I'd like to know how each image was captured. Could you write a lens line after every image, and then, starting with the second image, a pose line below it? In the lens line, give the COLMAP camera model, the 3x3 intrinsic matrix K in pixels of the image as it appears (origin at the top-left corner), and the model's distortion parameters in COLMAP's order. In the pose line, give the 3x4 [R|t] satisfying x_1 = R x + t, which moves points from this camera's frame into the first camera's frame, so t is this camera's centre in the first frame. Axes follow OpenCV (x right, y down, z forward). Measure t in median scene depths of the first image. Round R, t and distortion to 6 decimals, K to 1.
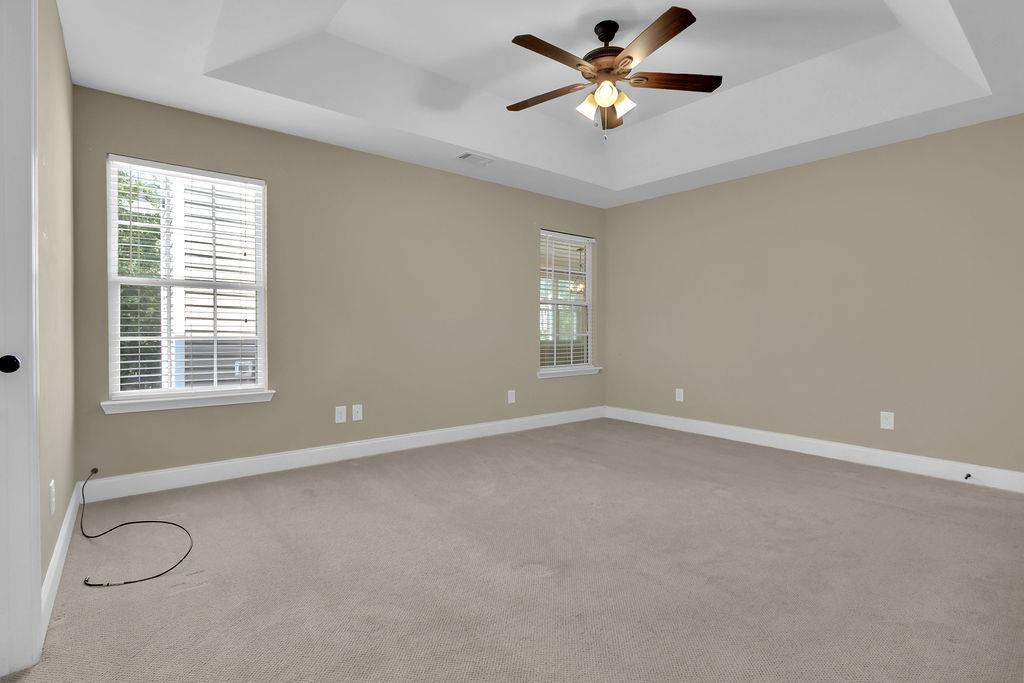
lens RADIAL K [[481.3, 0, 509.0], [0, 481.3, 331.4], [0, 0, 1]] dist [-0.021028, 0.000038]
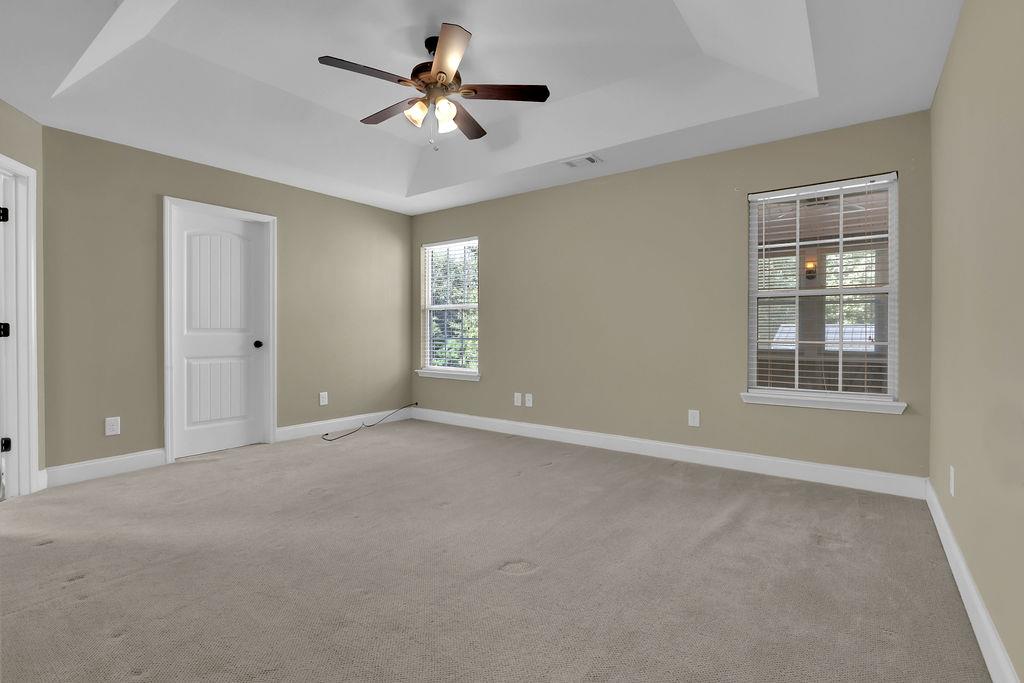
lens RADIAL K [[481.3, 0, 509.0], [0, 481.3, 331.4], [0, 0, 1]] dist [-0.021028, 0.000038]
pose [[0.271033, -0.000451, -0.962570, 0.859893], [-0.004261, 0.999990, -0.001669, -0.007735], [0.962561, 0.004554, 0.271029, 0.599769]]
